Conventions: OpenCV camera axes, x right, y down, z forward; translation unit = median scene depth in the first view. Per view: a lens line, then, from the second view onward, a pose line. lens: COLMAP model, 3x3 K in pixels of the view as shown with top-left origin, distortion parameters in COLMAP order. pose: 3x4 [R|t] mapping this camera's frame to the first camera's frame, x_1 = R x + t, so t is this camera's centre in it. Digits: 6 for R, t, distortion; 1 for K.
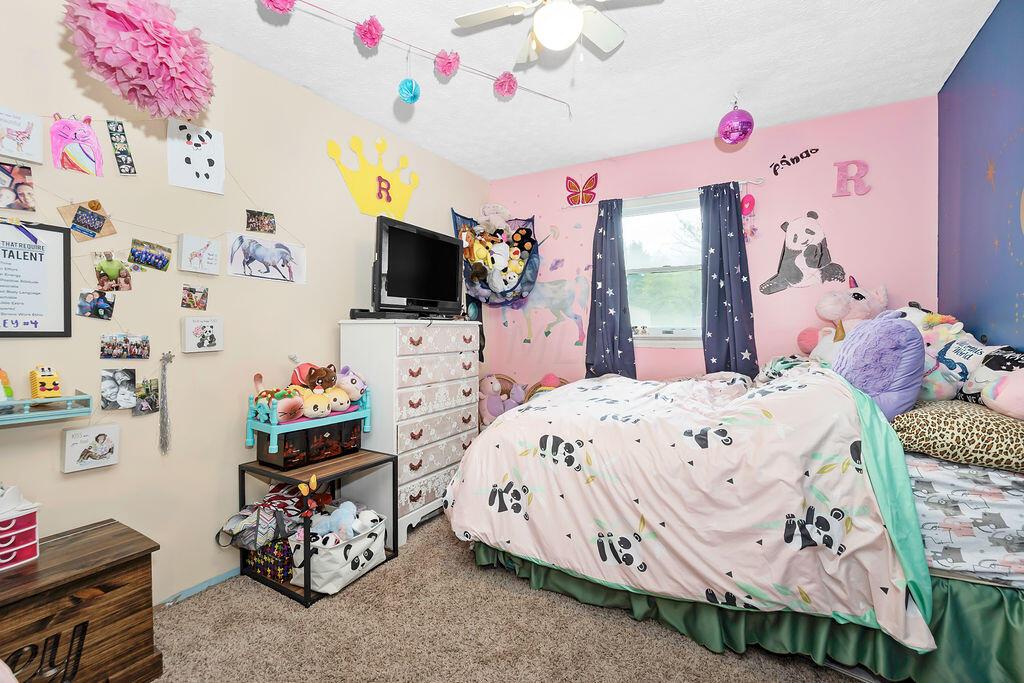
lens RADIAL K [[448.2, 0, 514.3], [0, 448.2, 336.9], [0, 0, 1]] dist [0.001592, 0.000389]
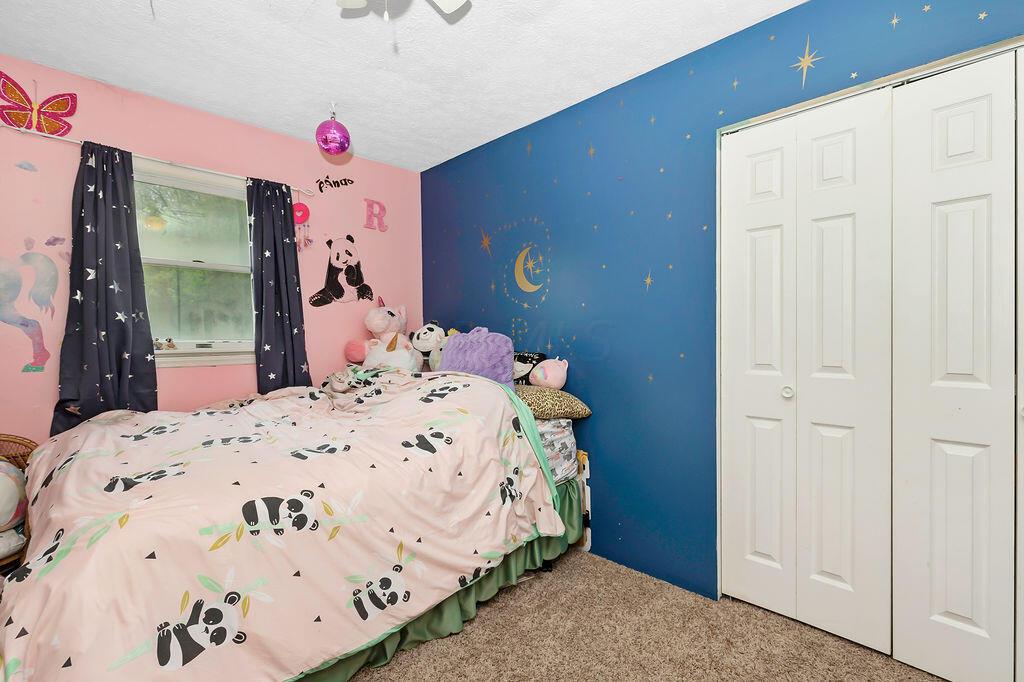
lens RADIAL K [[475.2, 0, 495.7], [0, 475.2, 341.9], [0, 0, 1]] dist [-0.000520, -0.000390]
pose [[0.275050, -0.009498, 0.961383, -0.396266], [0.024443, 0.999697, 0.002883, -0.009378], [-0.961119, 0.022706, 0.275199, 0.349878]]
